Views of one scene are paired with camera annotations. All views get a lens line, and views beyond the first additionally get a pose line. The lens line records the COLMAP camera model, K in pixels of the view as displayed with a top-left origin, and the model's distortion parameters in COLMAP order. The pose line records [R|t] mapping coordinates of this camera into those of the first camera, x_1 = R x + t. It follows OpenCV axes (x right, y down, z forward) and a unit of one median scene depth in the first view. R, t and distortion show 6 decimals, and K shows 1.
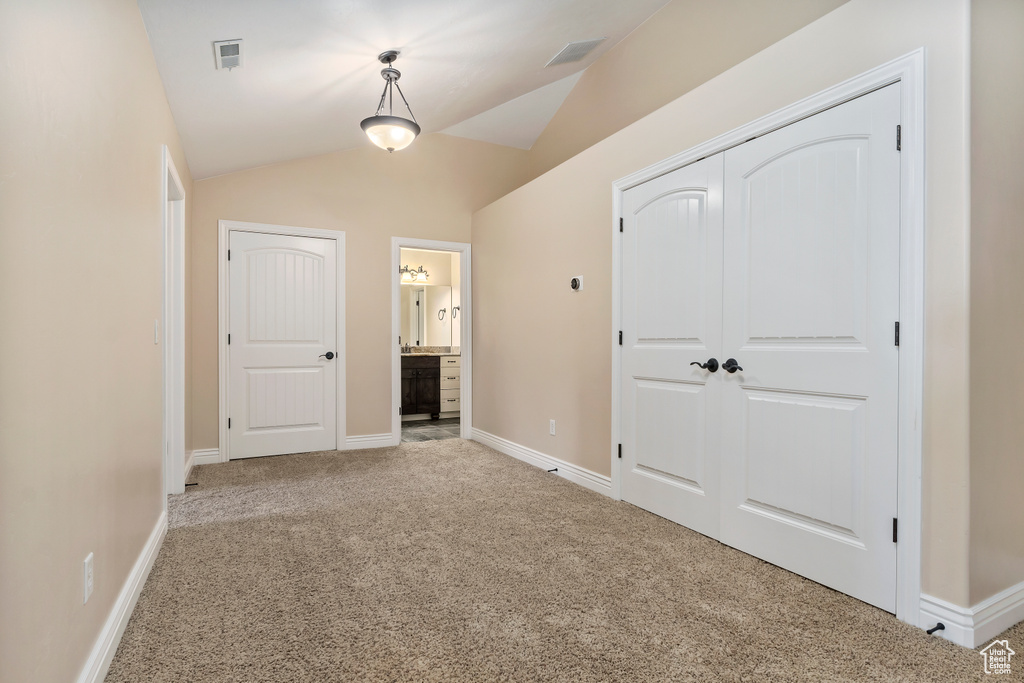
lens RADIAL K [[515.4, 0, 511.3], [0, 515.4, 341.6], [0, 0, 1]] dist [-0.000684, -0.000006]
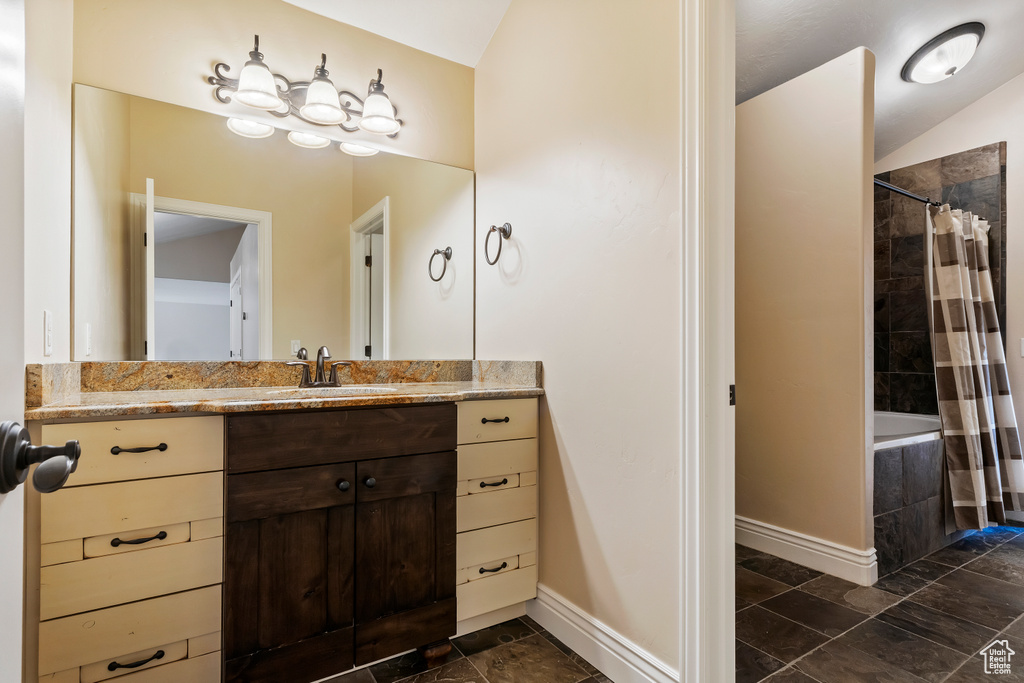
lens RADIAL K [[486.9, 0, 514.2], [0, 486.9, 347.9], [0, 0, 1]] dist [0.003875, 0.000191]
pose [[0.994492, 0.001790, 0.104799, -0.132012], [-0.000860, 0.999960, -0.008918, 0.004189], [-0.104810, 0.008779, 0.994453, 0.748480]]
